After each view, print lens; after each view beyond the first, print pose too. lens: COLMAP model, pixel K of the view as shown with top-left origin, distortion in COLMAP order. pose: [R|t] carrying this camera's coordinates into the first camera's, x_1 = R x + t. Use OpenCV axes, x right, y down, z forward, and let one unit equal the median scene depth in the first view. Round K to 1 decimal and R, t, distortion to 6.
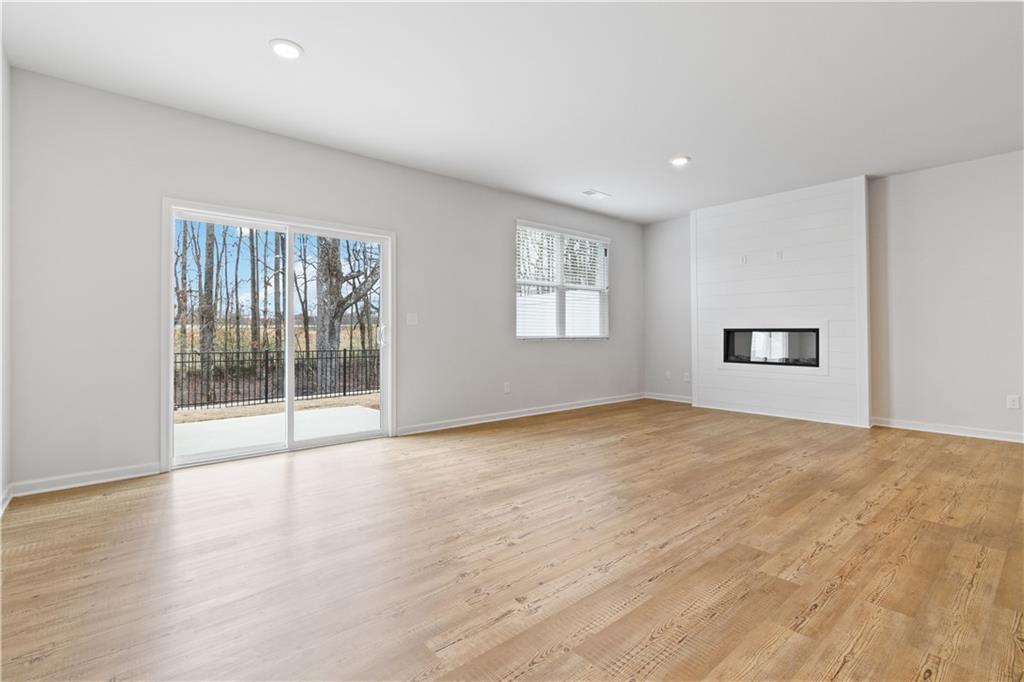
lens RADIAL K [[489.8, 0, 513.3], [0, 489.8, 337.0], [0, 0, 1]] dist [0.001767, 0.000034]
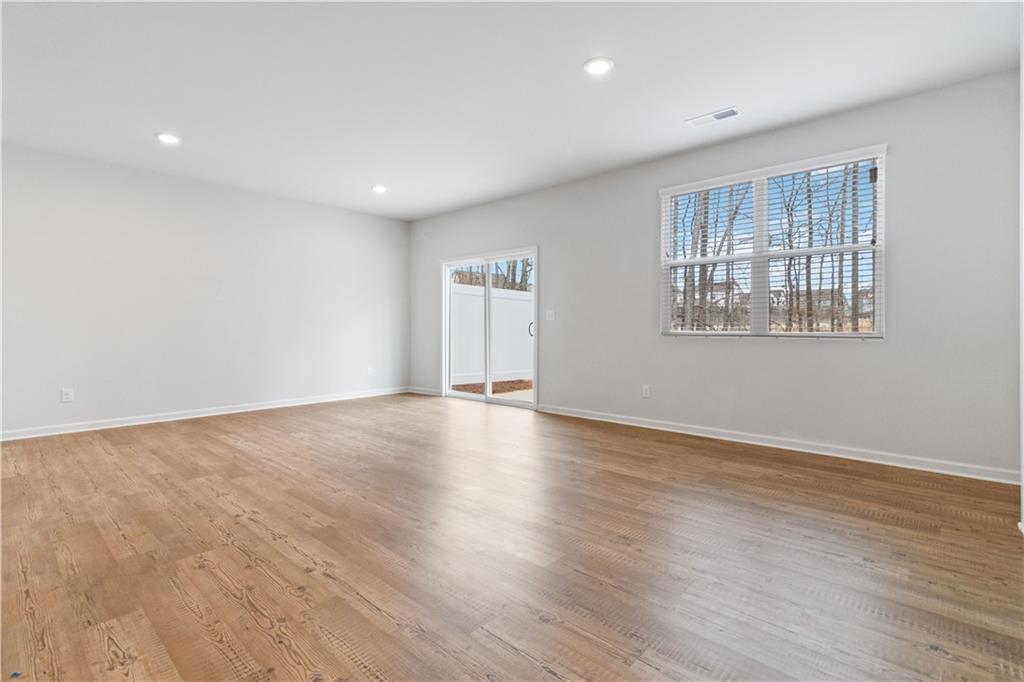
lens RADIAL K [[489.8, 0, 511.1], [0, 489.8, 336.7], [0, 0, 1]] dist [0.001767, 0.000034]
pose [[0.091537, 0.018424, -0.995631, 1.707758], [-0.007666, 0.999812, 0.017796, -0.012507], [0.995772, 0.006004, 0.091661, 1.419779]]
